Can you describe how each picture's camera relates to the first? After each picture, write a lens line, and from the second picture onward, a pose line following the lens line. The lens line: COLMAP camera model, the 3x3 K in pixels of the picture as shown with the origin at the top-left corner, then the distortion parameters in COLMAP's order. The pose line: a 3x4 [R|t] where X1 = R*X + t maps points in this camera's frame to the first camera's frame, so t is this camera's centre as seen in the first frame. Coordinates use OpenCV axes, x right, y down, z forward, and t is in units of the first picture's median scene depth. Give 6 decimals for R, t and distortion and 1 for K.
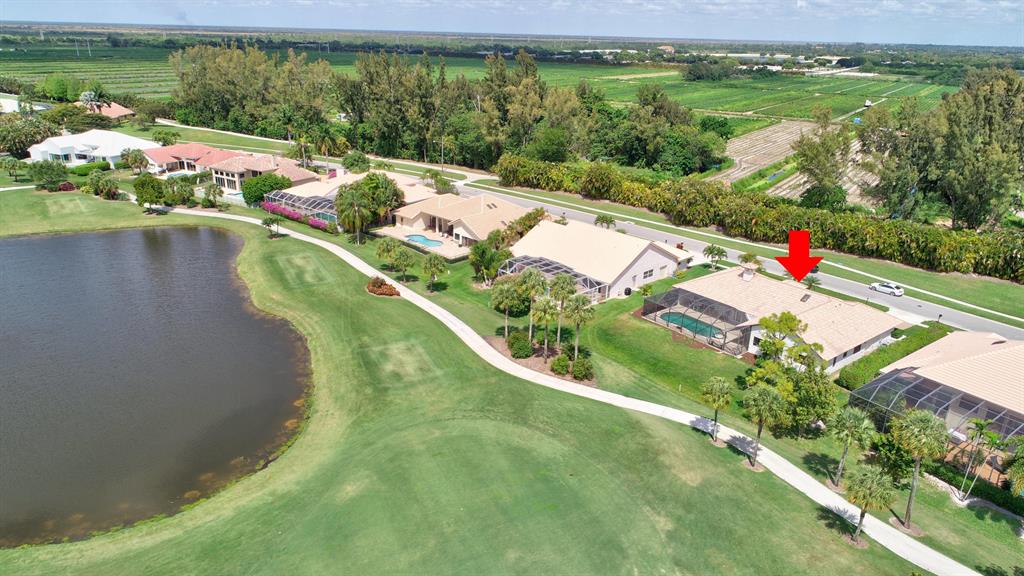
lens RADIAL K [[671.6, 0, 512.0], [0, 671.6, 288.0], [0, 0, 1]] dist [0.021094, -0.032864]
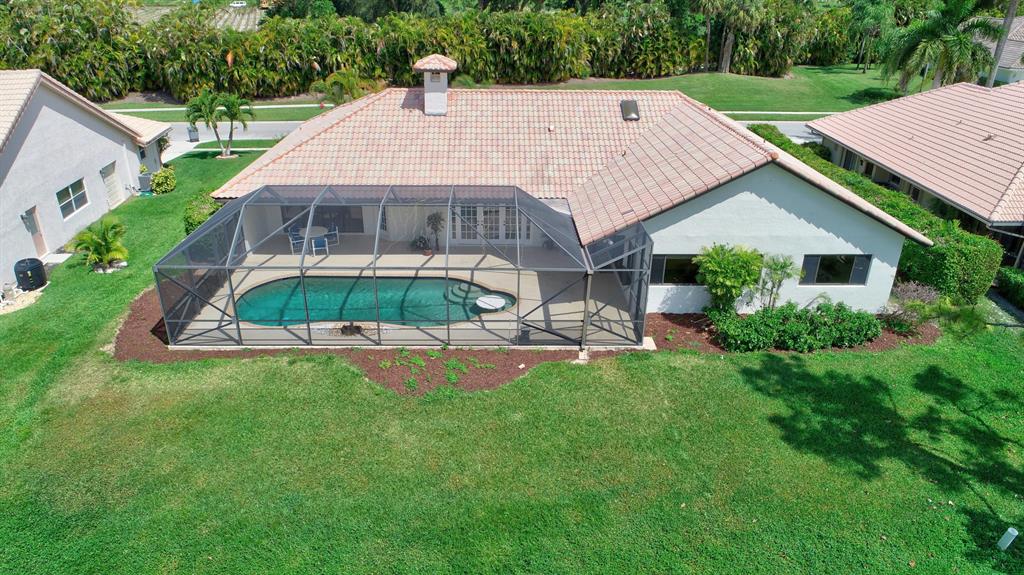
lens RADIAL K [[671.6, 0, 512.0], [0, 671.6, 287.5], [0, 0, 1]] dist [0.021094, -0.032864]
pose [[0.591170, -0.349753, 0.726767, 0.092769], [0.283237, 0.933721, 0.218956, 0.005596], [-0.755178, 0.076407, 0.651051, 0.687950]]
